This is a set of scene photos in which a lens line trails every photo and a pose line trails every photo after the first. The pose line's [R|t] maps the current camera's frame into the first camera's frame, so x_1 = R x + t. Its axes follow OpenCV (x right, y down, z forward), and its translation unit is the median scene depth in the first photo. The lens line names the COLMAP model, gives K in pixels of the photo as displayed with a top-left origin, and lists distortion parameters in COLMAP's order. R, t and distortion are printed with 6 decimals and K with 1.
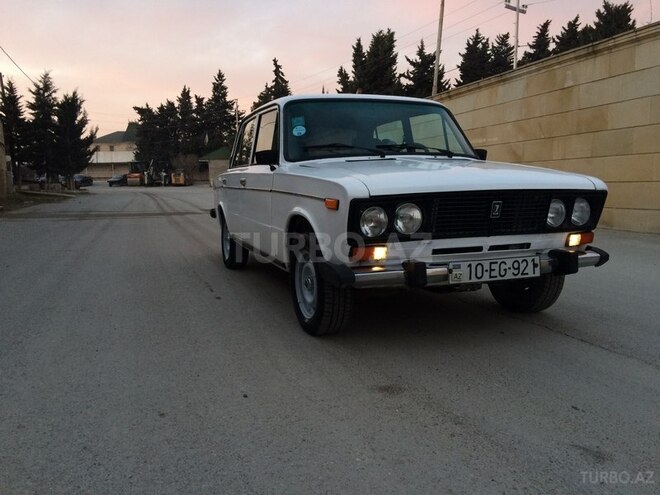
lens RADIAL K [[555.8, 0, 330.0], [0, 555.8, 247.5], [0, 0, 1]] dist [0.096215, -0.131962]
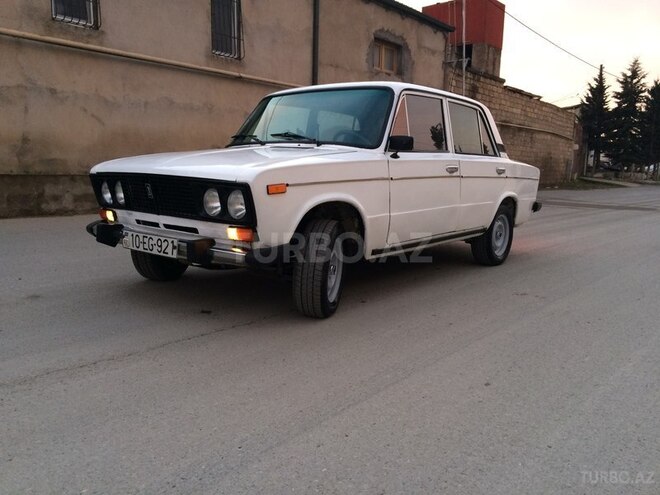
lens RADIAL K [[555.8, 0, 330.0], [0, 555.8, 247.5], [0, 0, 1]] dist [0.096215, -0.131962]
pose [[0.495263, 0.154999, -0.854804, 1.416665], [-0.138346, 0.985470, 0.098536, -0.113086], [0.857657, 0.069457, 0.509510, 0.711461]]
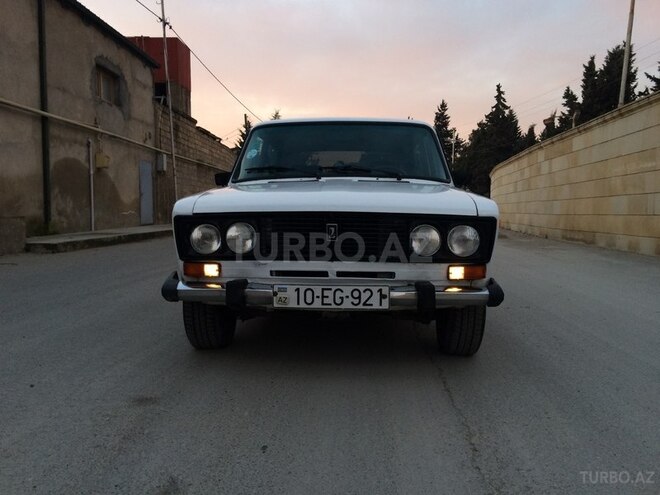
lens RADIAL K [[555.8, 0, 330.0], [0, 555.8, 247.5], [0, 0, 1]] dist [0.096215, -0.131962]
pose [[0.915389, 0.048725, -0.399611, 0.640236], [-0.068675, 0.996998, -0.035750, -0.008869], [0.396669, 0.060168, 0.915988, 0.141044]]
